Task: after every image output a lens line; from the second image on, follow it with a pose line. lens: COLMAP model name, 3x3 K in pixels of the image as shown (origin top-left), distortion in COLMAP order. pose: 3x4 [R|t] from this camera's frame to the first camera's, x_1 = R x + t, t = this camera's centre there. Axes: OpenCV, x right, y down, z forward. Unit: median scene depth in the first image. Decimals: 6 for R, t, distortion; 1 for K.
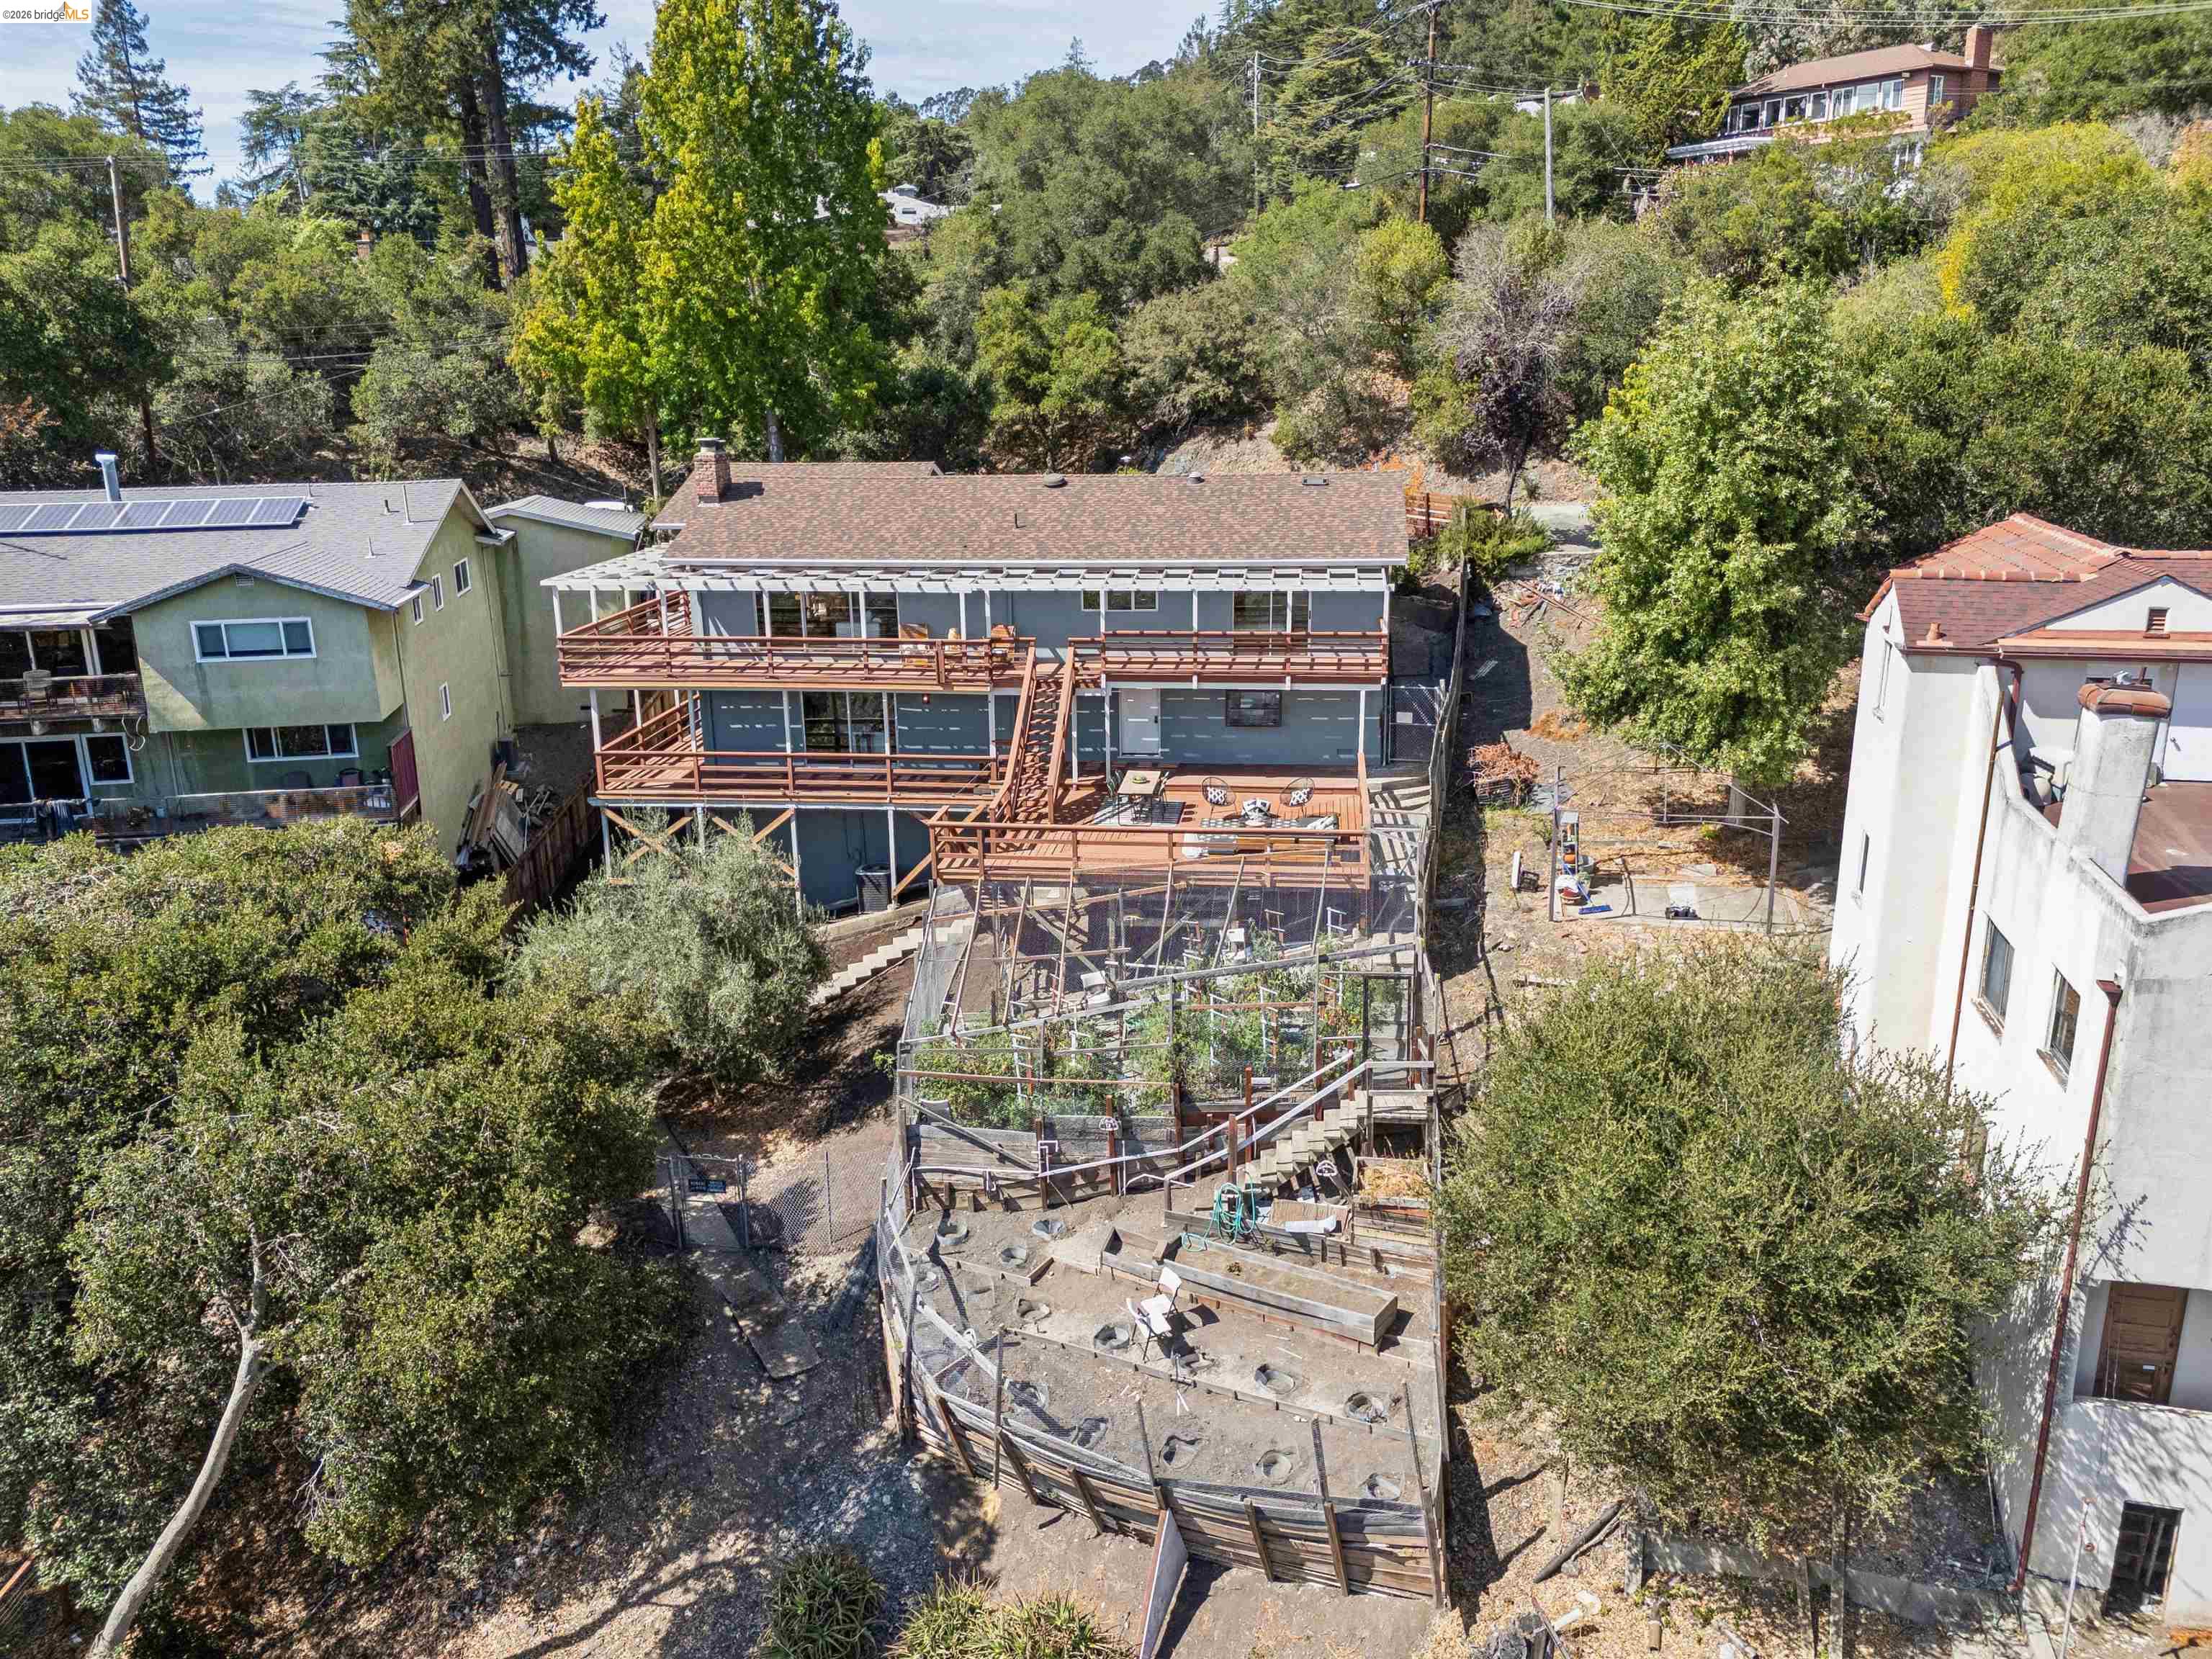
lens RADIAL K [[1631.2, 0, 1106.0], [0, 1631.2, 829.5], [0, 0, 1]] dist [0.068535, -0.074144]
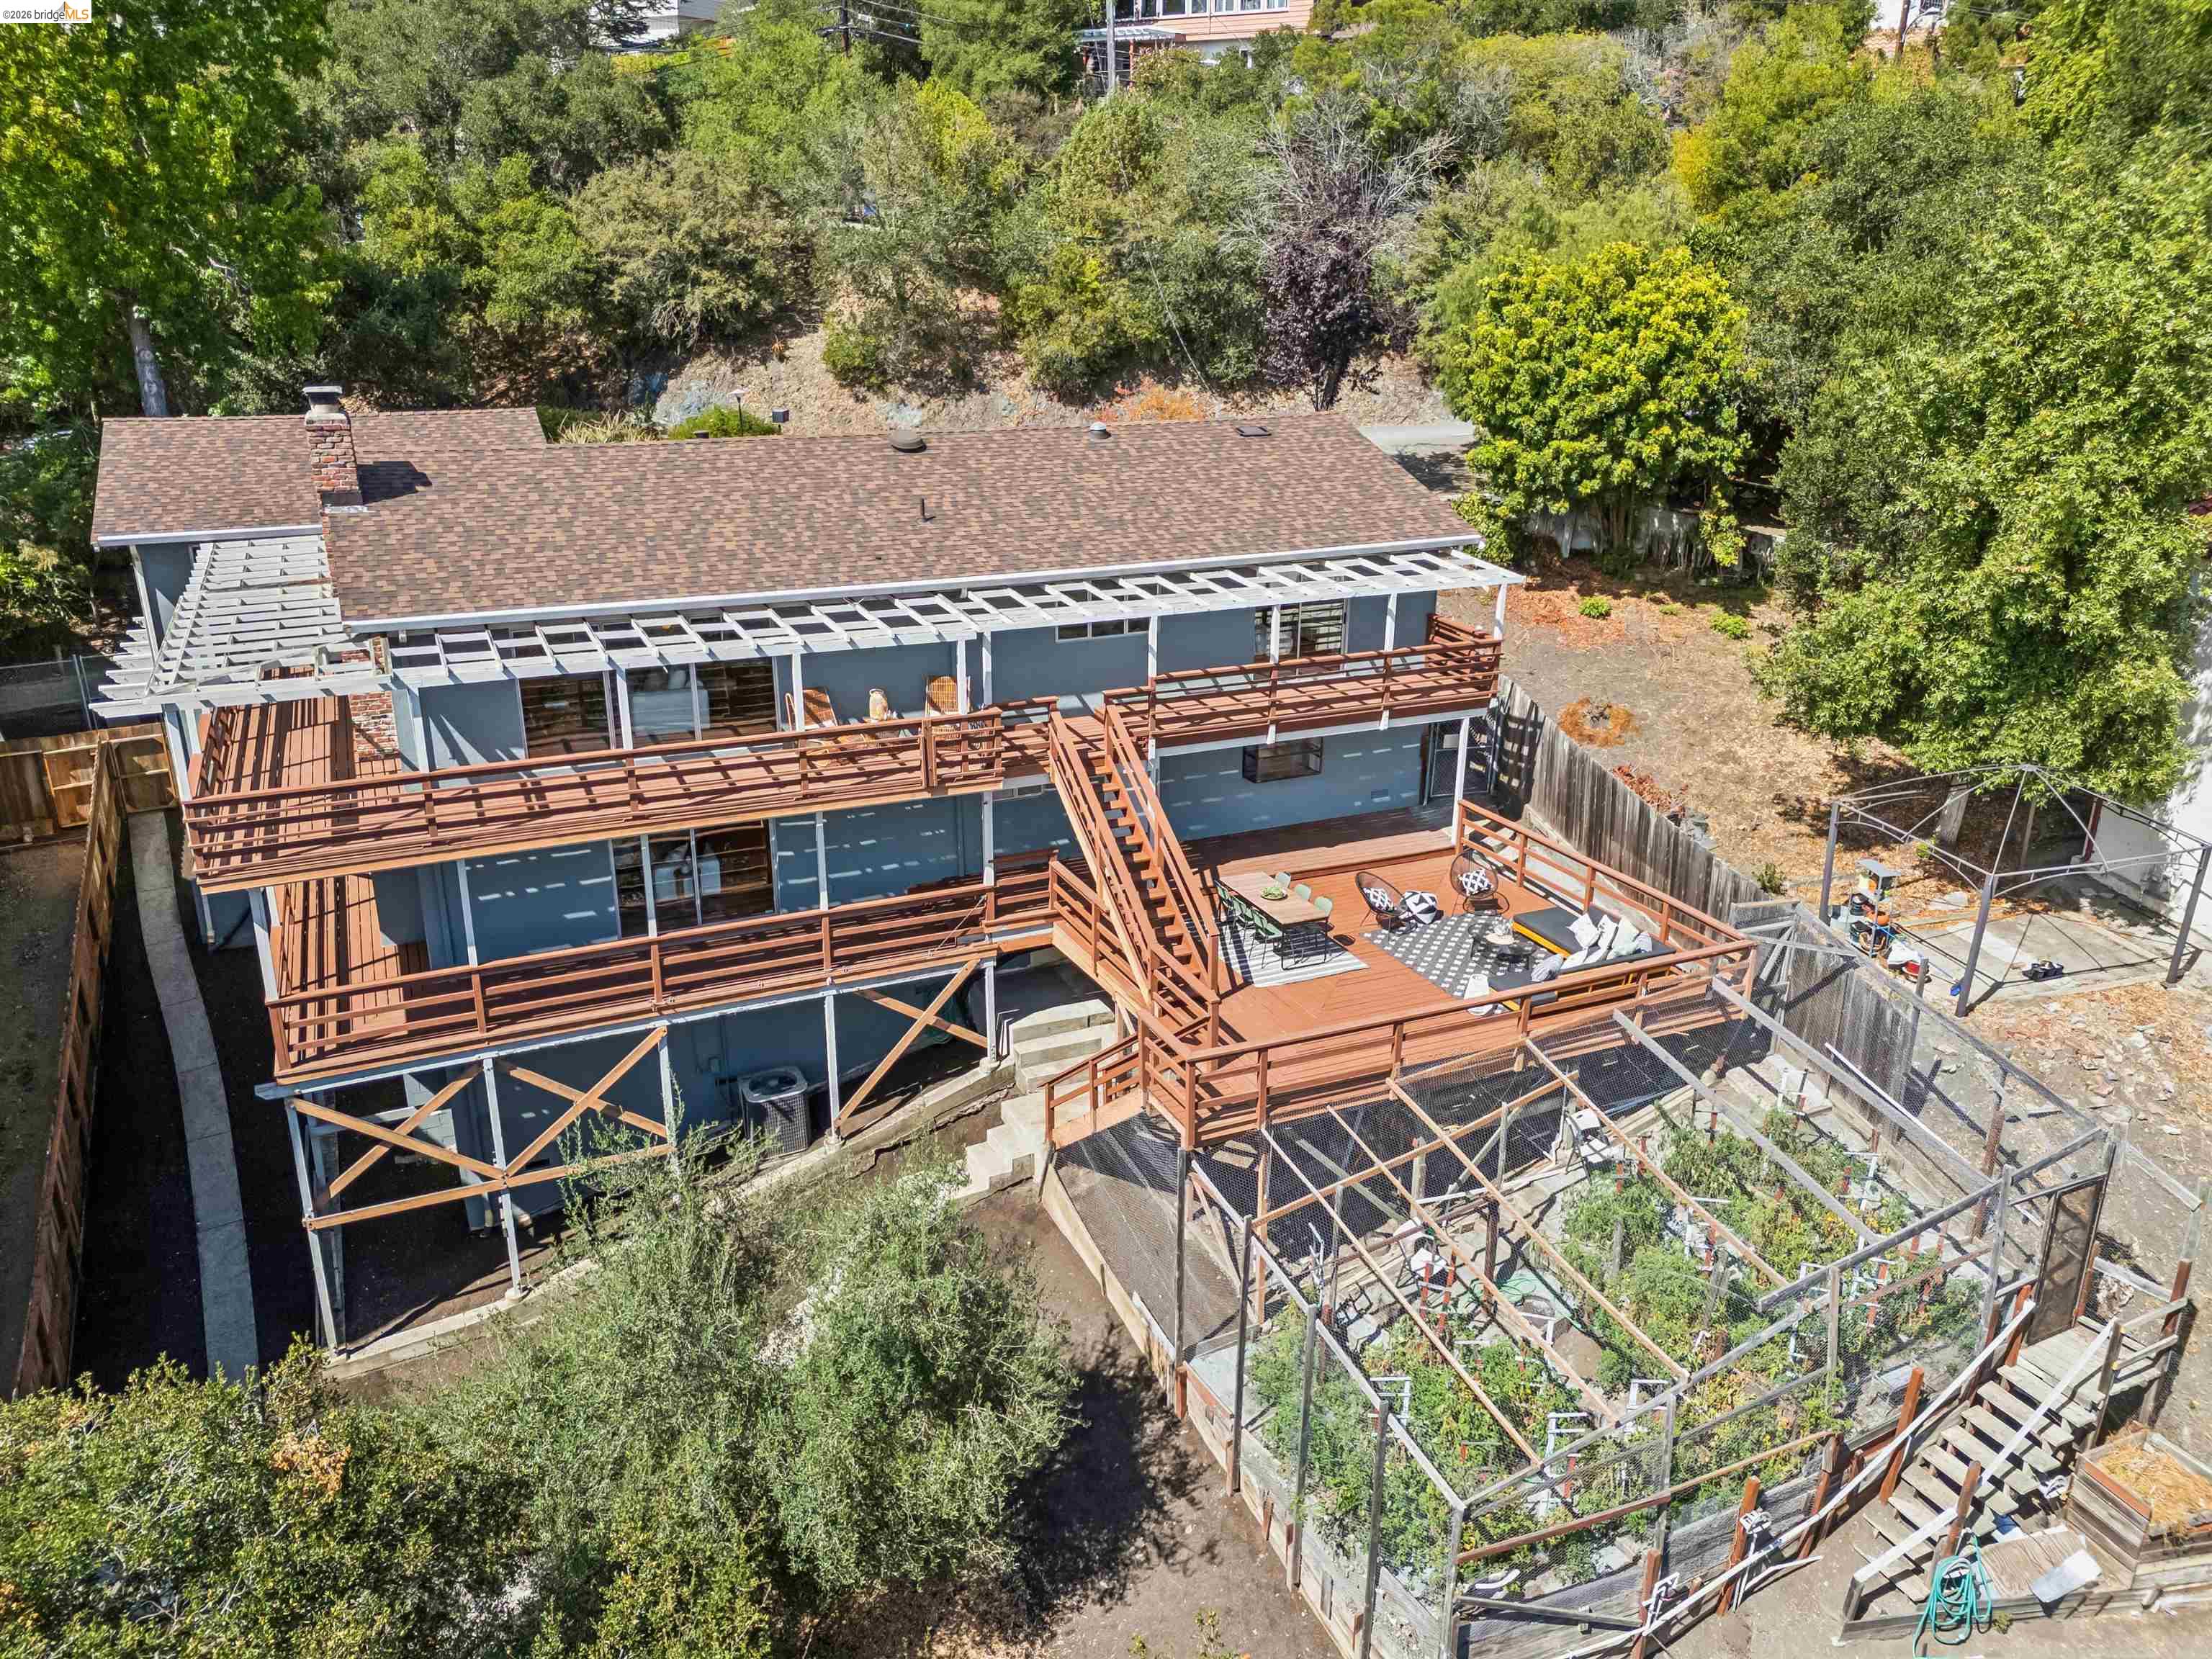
lens RADIAL K [[1631.2, 0, 1106.0], [0, 1631.2, 829.5], [0, 0, 1]] dist [0.068535, -0.074144]
pose [[0.858554, -0.154061, 0.489030, -0.341910], [0.127068, 0.987968, 0.088159, -0.117443], [-0.496728, -0.013550, 0.867800, 0.424032]]
